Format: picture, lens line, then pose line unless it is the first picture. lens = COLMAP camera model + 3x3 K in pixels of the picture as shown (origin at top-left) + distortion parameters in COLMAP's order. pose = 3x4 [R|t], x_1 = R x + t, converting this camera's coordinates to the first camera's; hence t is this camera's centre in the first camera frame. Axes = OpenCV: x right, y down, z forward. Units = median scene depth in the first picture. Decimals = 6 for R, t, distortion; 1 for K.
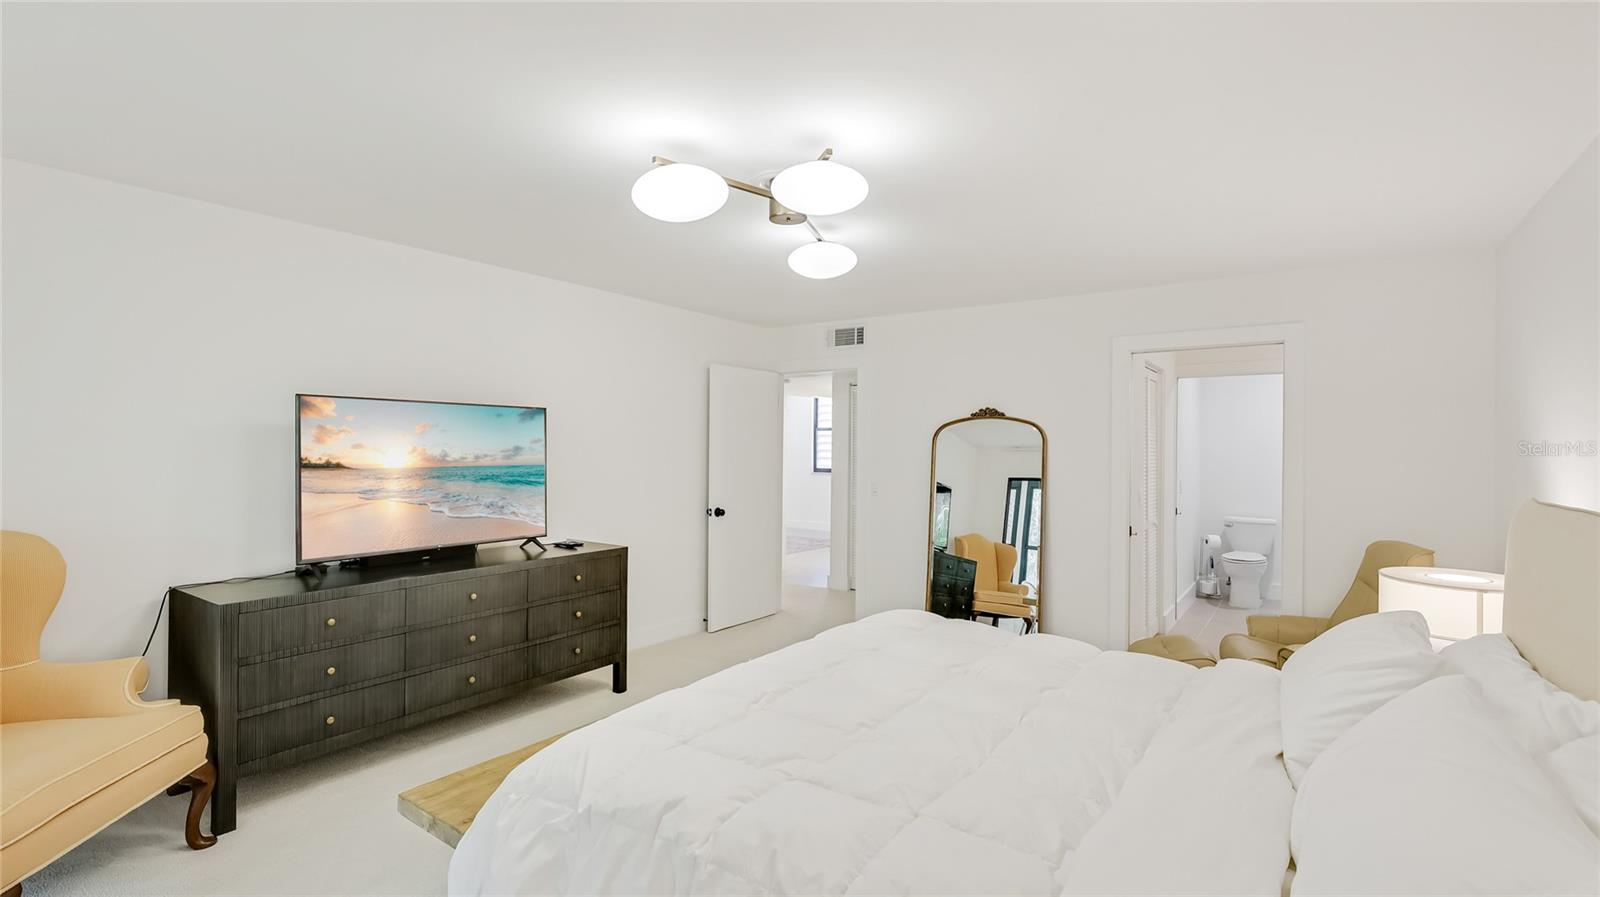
lens RADIAL K [[753.8, 0, 803.0], [0, 753.8, 448.4], [0, 0, 1]] dist [0.000054, 0.000759]
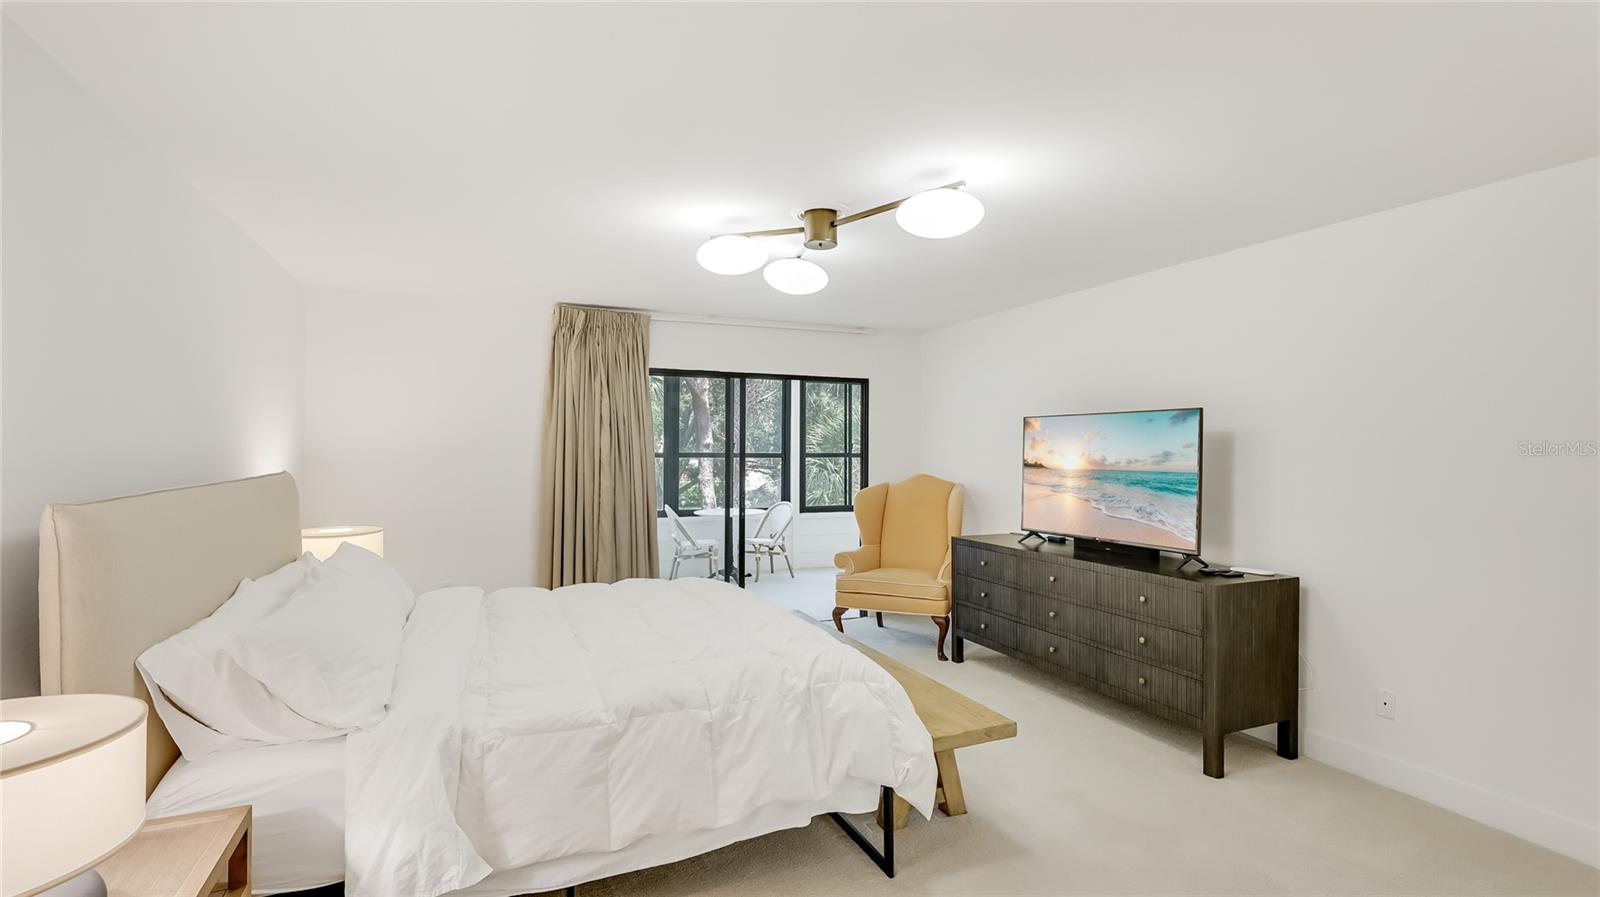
lens RADIAL K [[753.8, 0, 803.0], [0, 753.8, 448.4], [0, 0, 1]] dist [0.000054, 0.000759]
pose [[-0.497833, -0.012936, -0.867176, 0.704968], [-0.011962, 0.999896, -0.008049, 0.006565], [0.867190, 0.006366, -0.497936, 1.133270]]
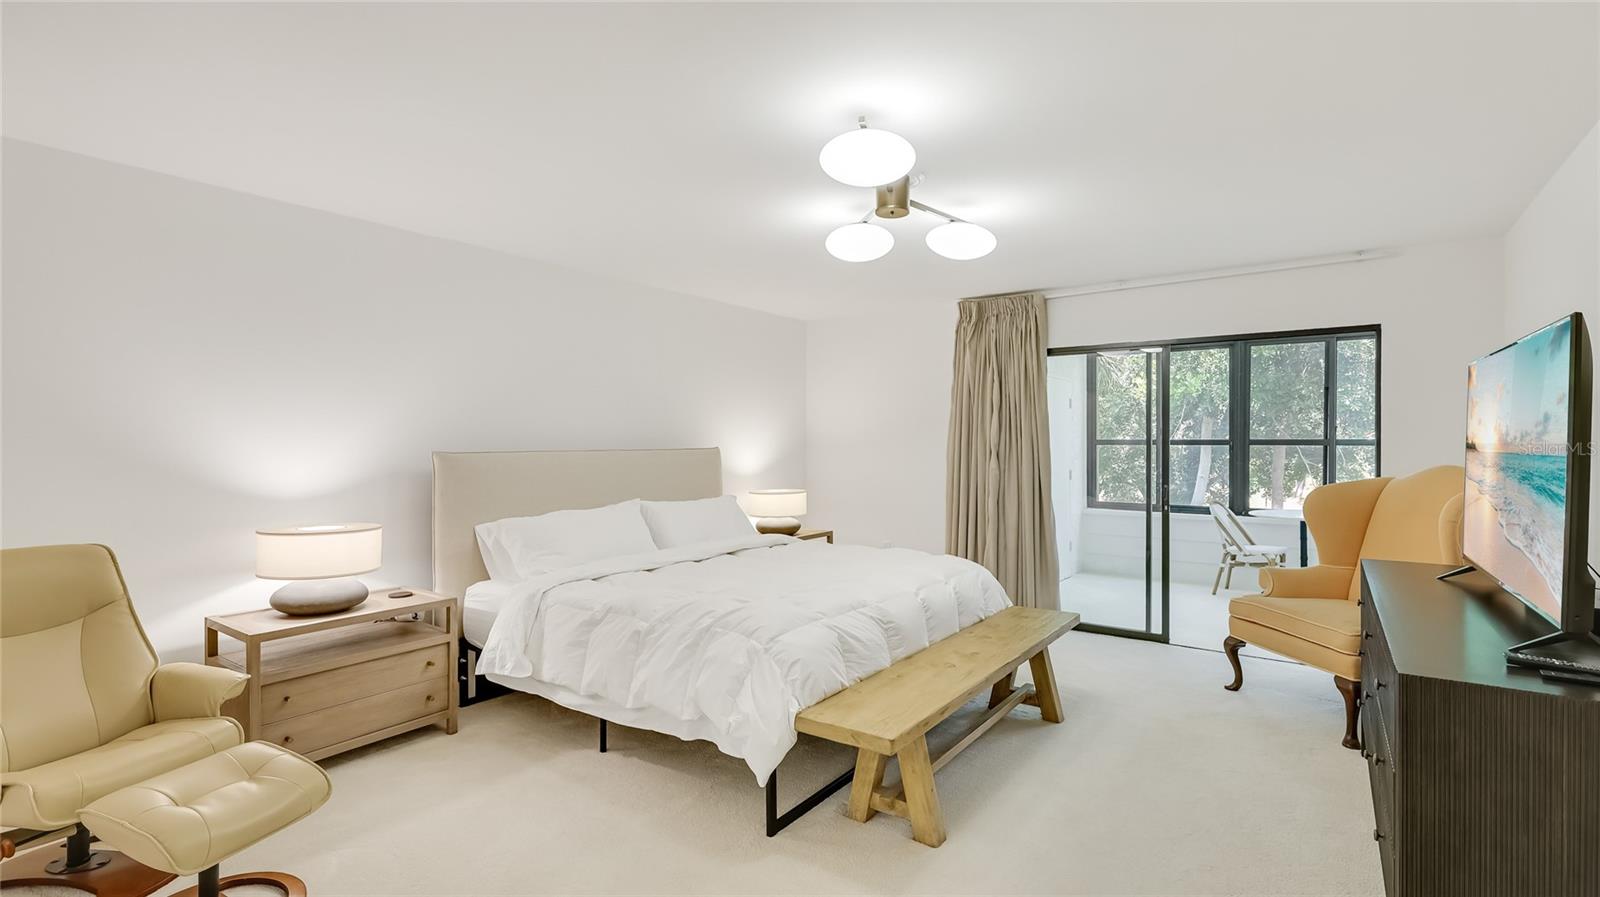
lens RADIAL K [[753.8, 0, 803.0], [0, 753.8, 448.4], [0, 0, 1]] dist [0.000054, 0.000759]
pose [[-0.999934, -0.009414, 0.006558, 0.072896], [-0.009348, 0.999906, 0.010018, 0.019379], [-0.006651, 0.009956, -0.999928, 1.540877]]
